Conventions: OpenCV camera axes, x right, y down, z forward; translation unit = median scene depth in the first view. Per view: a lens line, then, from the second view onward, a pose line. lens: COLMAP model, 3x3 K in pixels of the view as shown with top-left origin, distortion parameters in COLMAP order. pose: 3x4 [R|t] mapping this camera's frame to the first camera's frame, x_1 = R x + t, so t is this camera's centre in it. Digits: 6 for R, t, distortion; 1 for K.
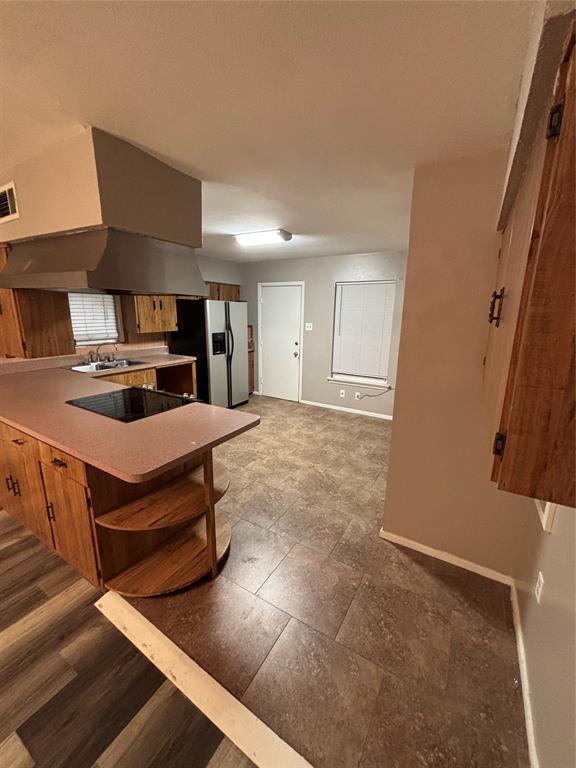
lens RADIAL K [[308.4, 0, 288.0], [0, 308.4, 384.0], [0, 0, 1]] dist [0.000660, 0.000067]
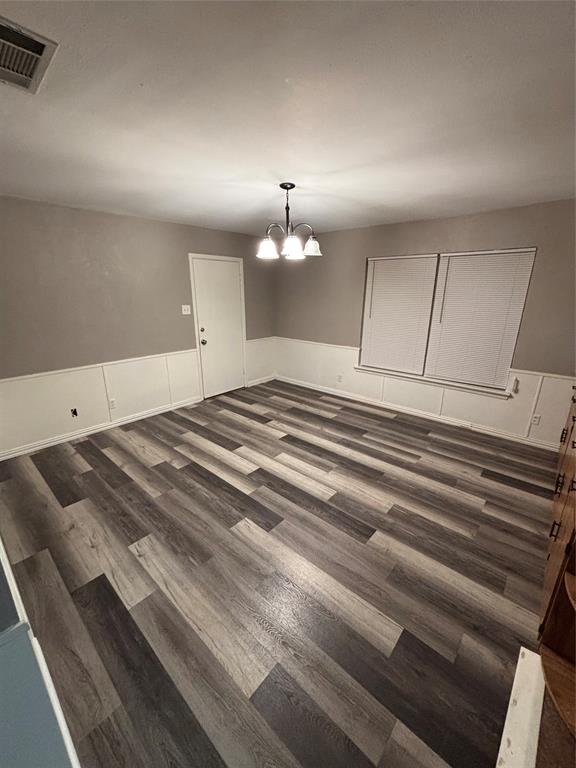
lens RADIAL K [[311.8, 0, 288.0], [0, 311.8, 384.0], [0, 0, 1]] dist [-0.003769, -0.000460]
pose [[-0.185642, 0.265111, -0.946178, 0.079818], [-0.238543, 0.921952, 0.305126, -0.042397], [0.953223, 0.282349, -0.107913, 0.221352]]
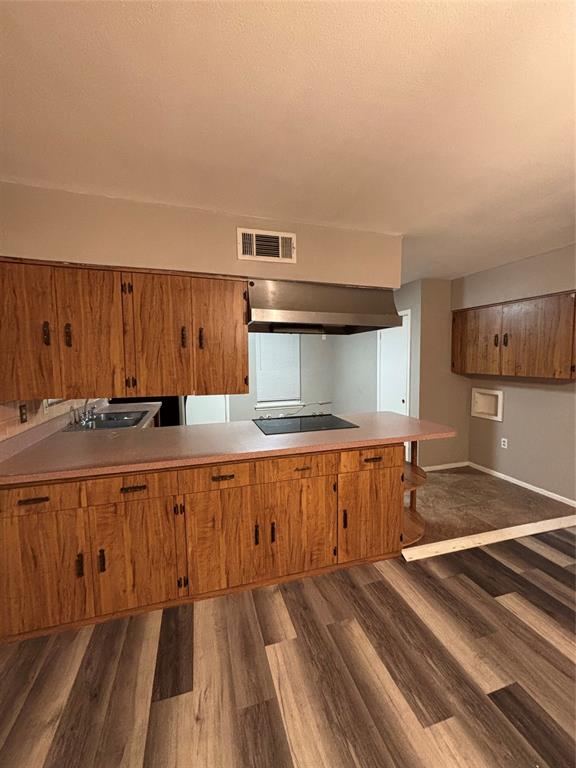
lens RADIAL K [[308.4, 0, 288.0], [0, 308.4, 384.0], [0, 0, 1]] dist [0.000660, 0.000067]
pose [[0.675181, -0.090854, 0.732036, -1.448084], [0.197408, 0.978444, -0.060640, -0.026244], [-0.710747, 0.185453, 0.678562, 0.263824]]
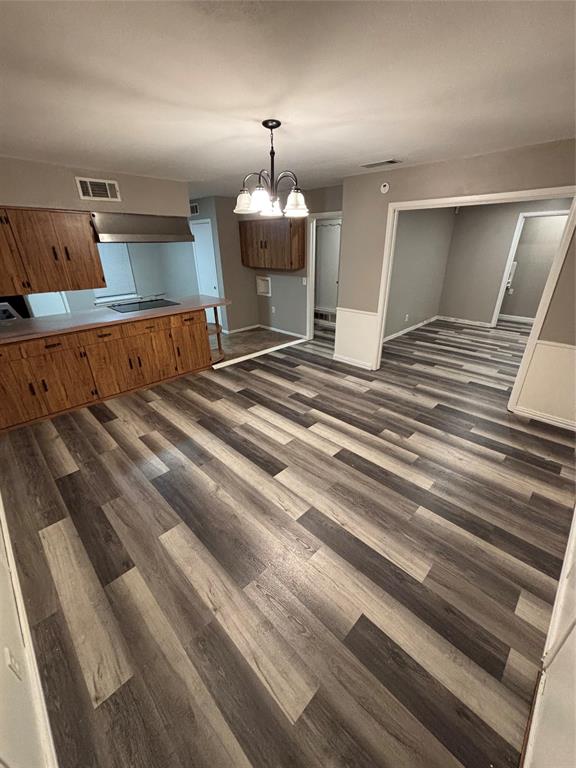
lens RADIAL K [[311.8, 0, 288.0], [0, 311.8, 384.0], [0, 0, 1]] dist [-0.003769, -0.000460]
pose [[0.241770, -0.424216, 0.872690, -2.222628], [0.247698, 0.896557, 0.367195, 0.010014], [-0.938186, 0.127386, 0.321838, -0.329783]]
